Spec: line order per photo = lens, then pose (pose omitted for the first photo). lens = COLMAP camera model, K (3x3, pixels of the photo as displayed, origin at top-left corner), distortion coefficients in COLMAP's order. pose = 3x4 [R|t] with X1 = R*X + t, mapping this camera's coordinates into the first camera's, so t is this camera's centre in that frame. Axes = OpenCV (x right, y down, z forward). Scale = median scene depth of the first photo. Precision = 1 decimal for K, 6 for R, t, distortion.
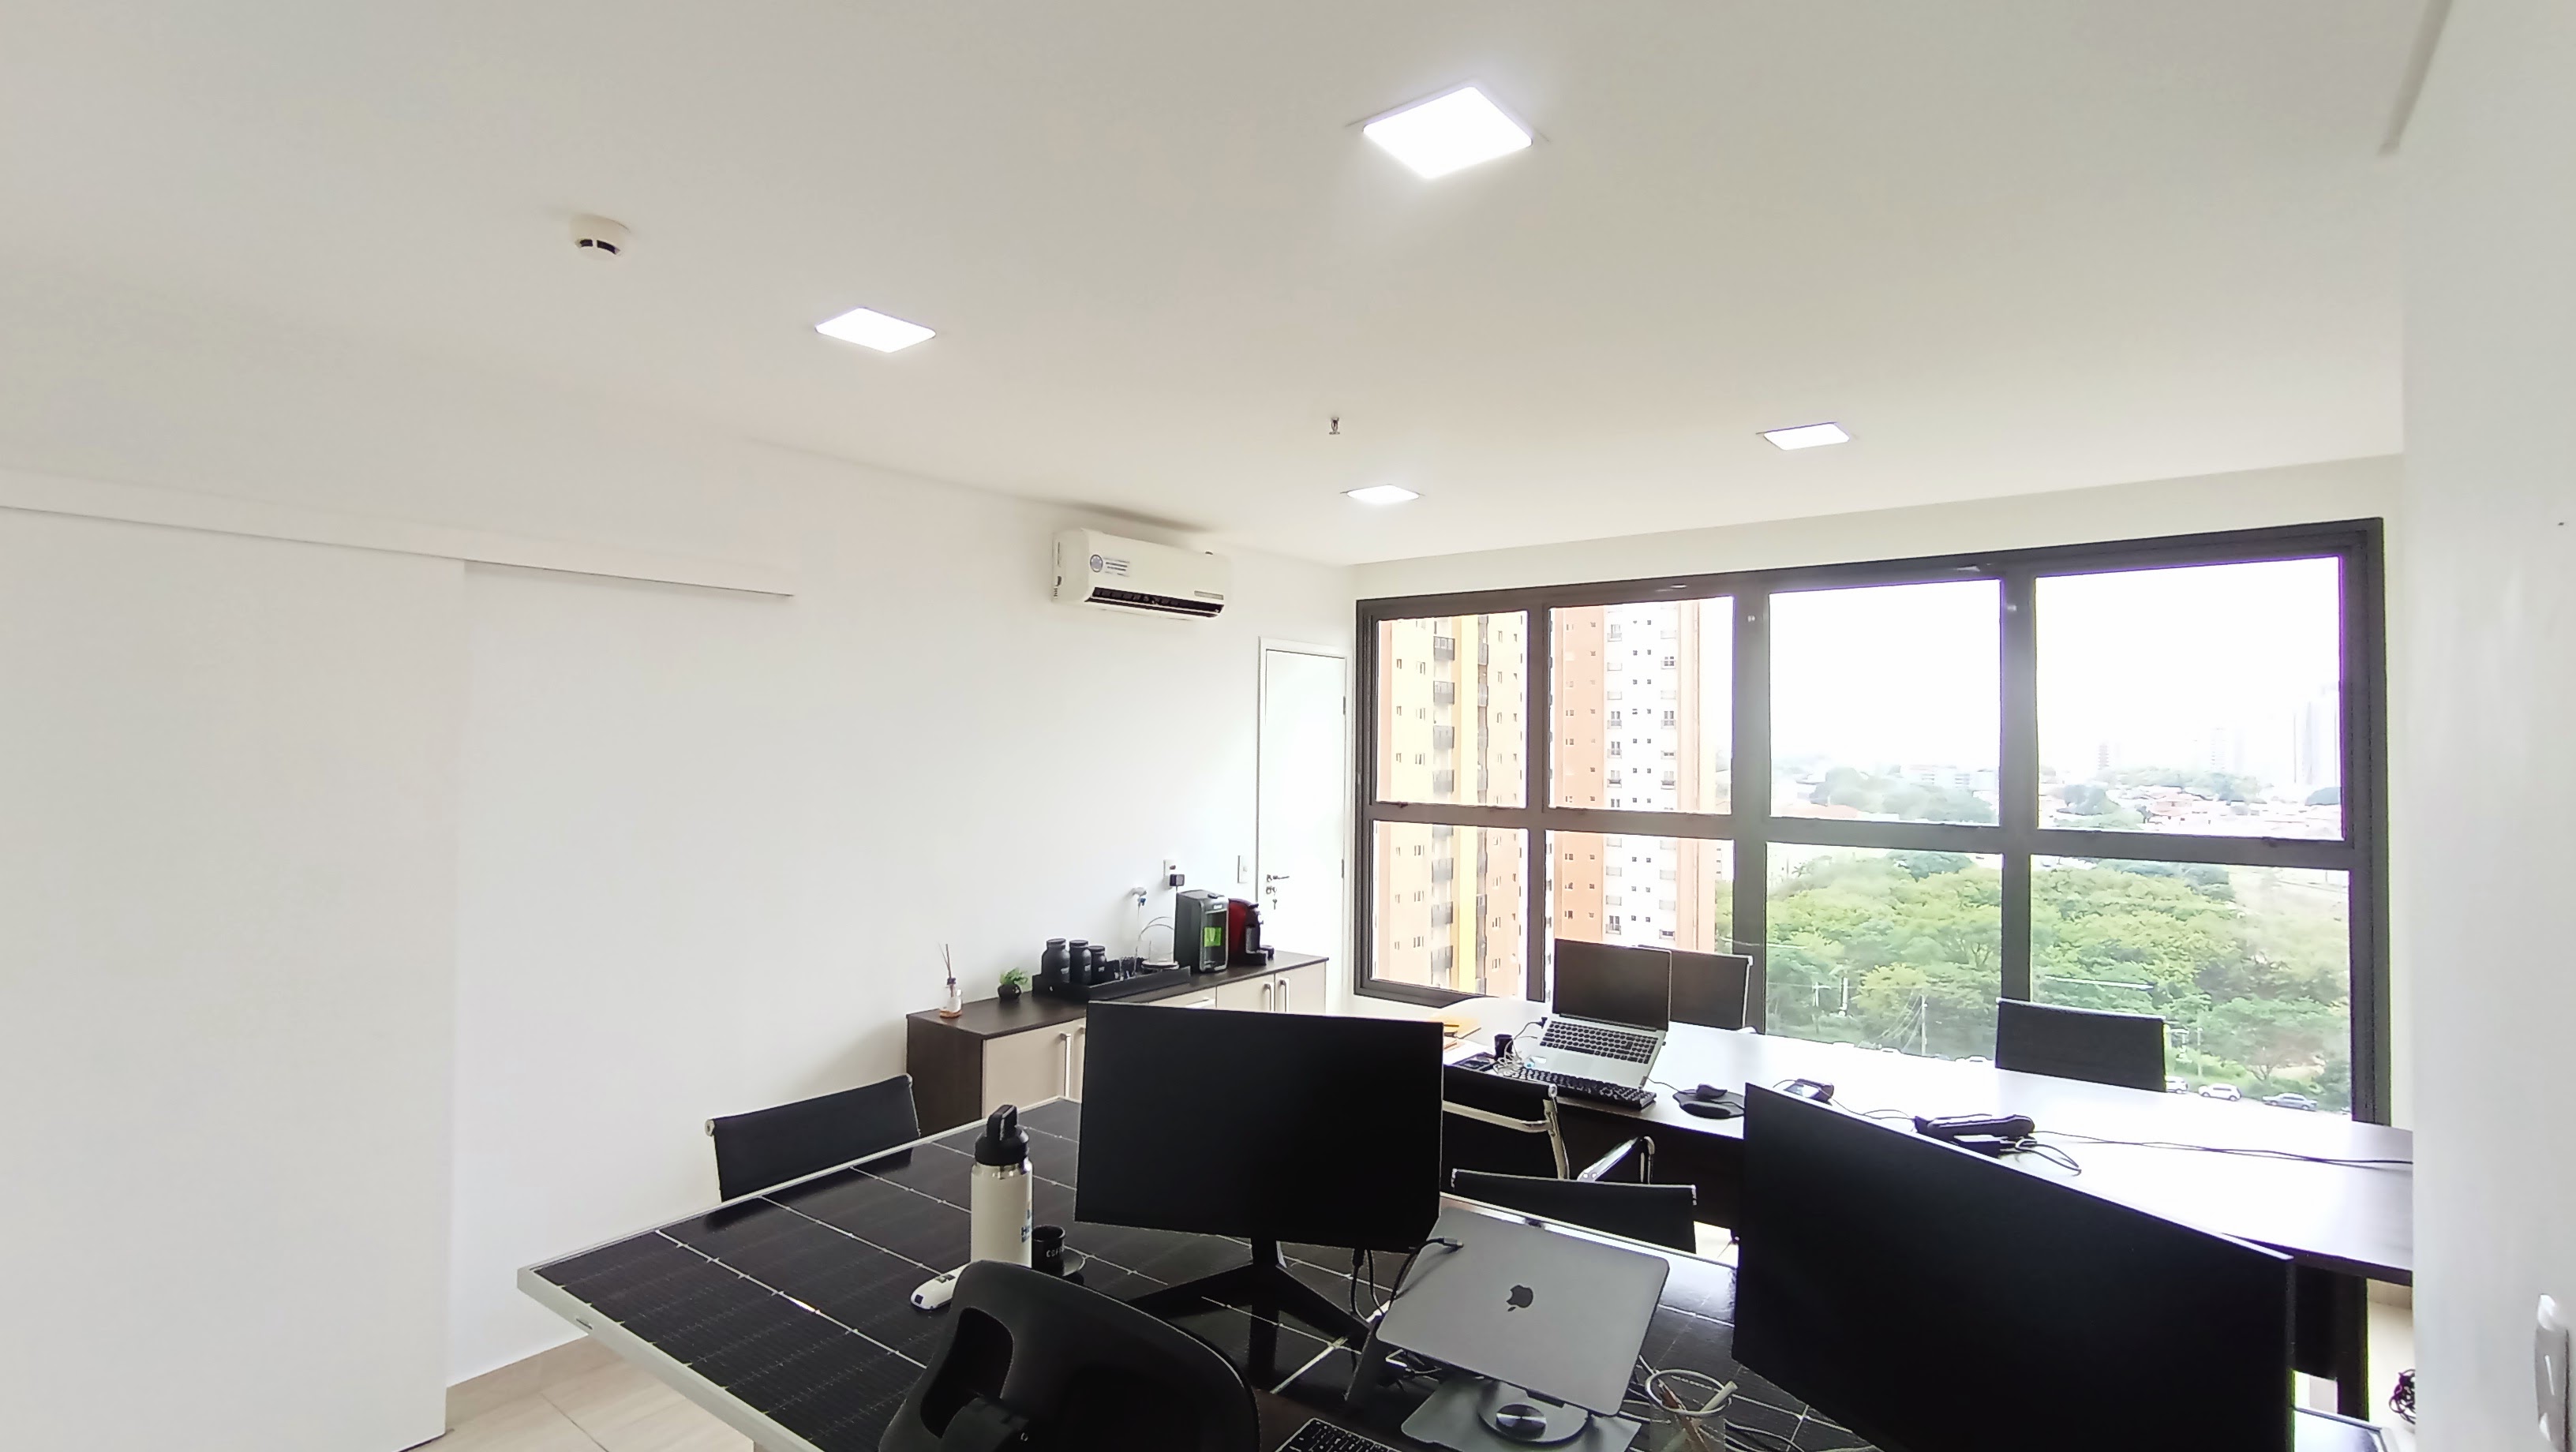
lens RADIAL K [[1184.1, 0, 1297.0], [0, 1184.1, 730.5], [0, 0, 1]] dist [-0.052813, 0.037106]
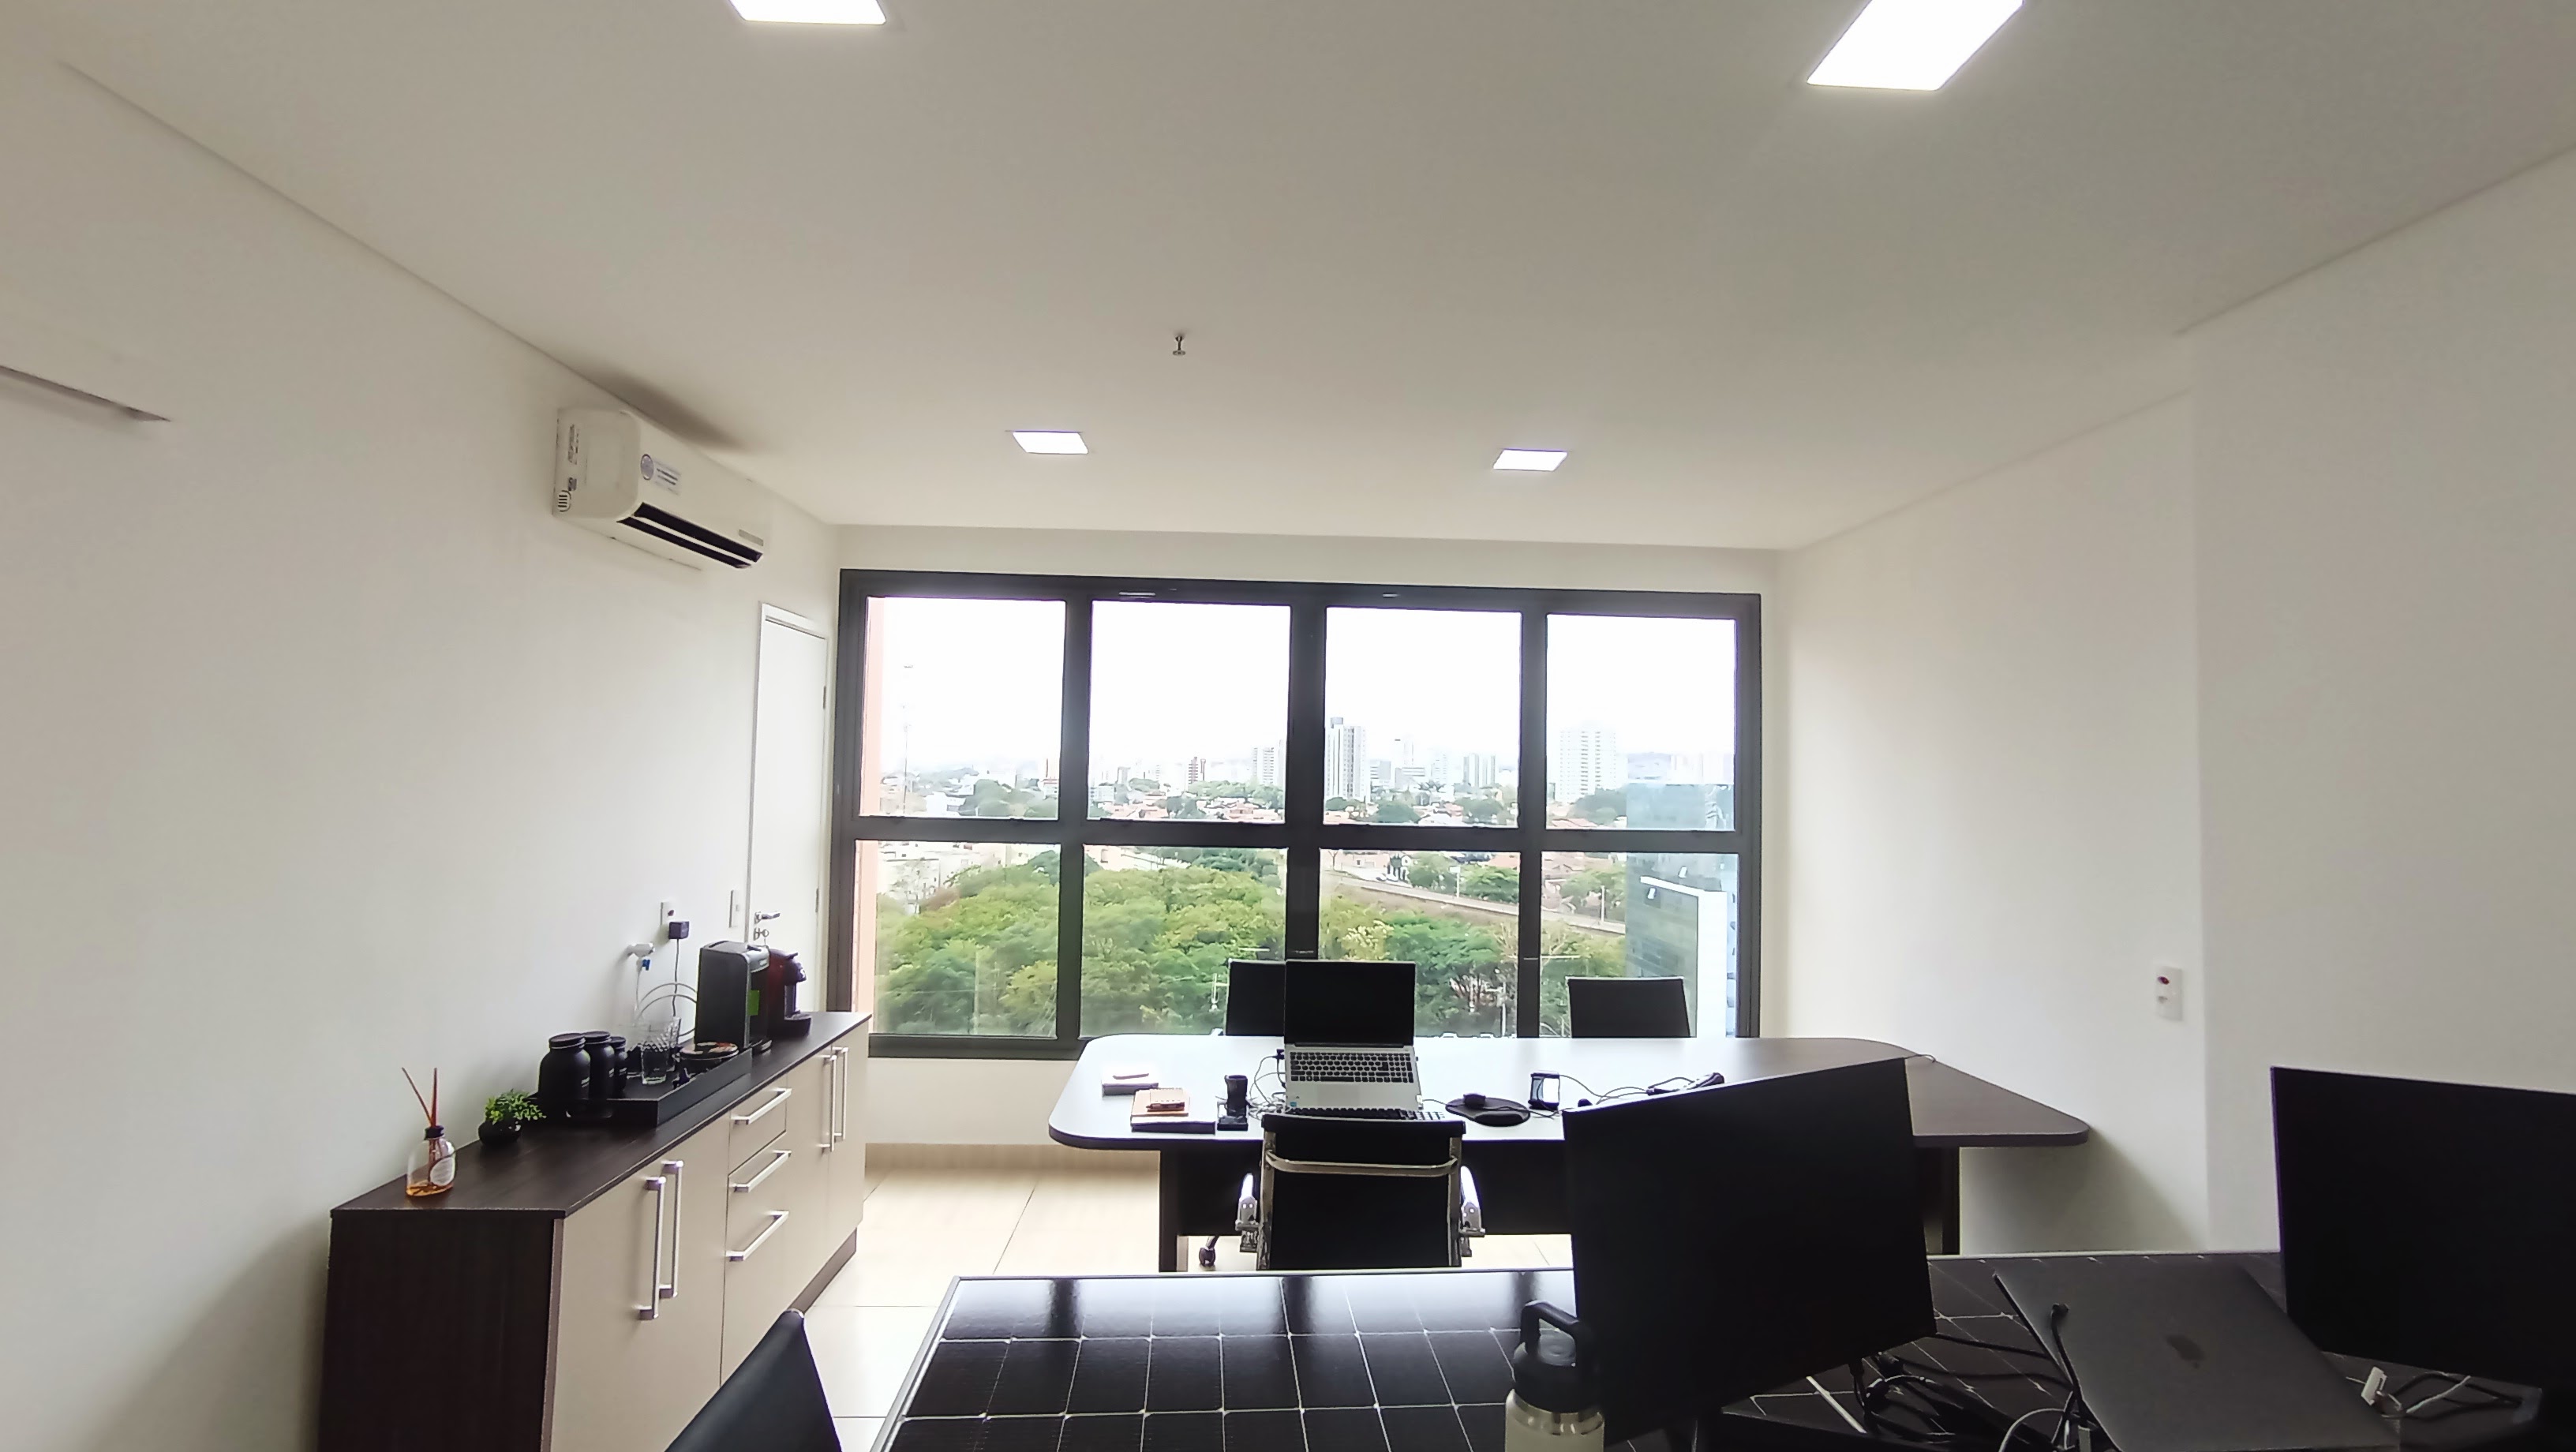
lens RADIAL K [[1184.1, 0, 1297.0], [0, 1184.1, 730.5], [0, 0, 1]] dist [-0.052813, 0.037106]
pose [[0.765509, 0.028509, 0.642794, -0.115650], [-0.021452, 0.999593, -0.018787, 0.004918], [-0.643068, 0.000593, 0.765809, 0.093689]]
